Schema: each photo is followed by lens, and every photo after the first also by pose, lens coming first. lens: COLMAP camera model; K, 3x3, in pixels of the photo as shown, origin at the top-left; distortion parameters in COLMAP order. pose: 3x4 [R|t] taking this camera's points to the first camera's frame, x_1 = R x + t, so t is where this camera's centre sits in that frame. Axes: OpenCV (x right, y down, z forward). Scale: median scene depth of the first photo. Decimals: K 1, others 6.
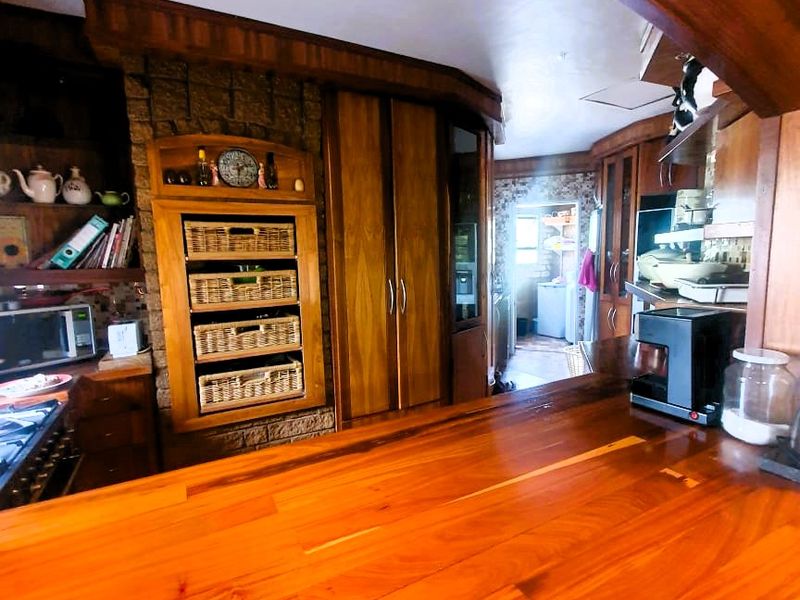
lens RADIAL K [[413.0, 0, 400.0], [0, 413.0, 300.0], [0, 0, 1]] dist [0.002143, -0.000102]
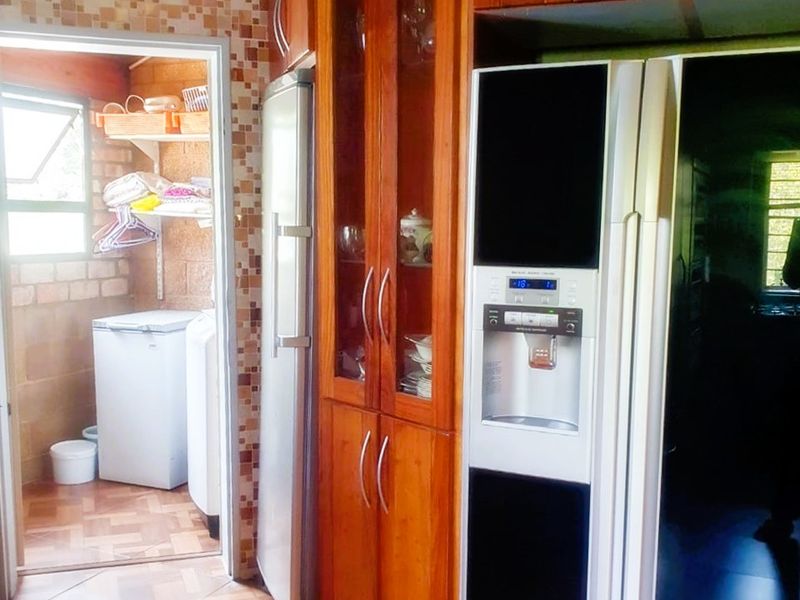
lens RADIAL K [[840.4, 0, 400.0], [0, 840.4, 300.0], [0, 0, 1]] dist [0.015977, -0.016472]
pose [[0.781133, -0.049383, 0.622408, 0.147209], [0.060914, 0.998139, 0.002745, -0.054454], [-0.621386, 0.035769, 0.782688, 0.439460]]
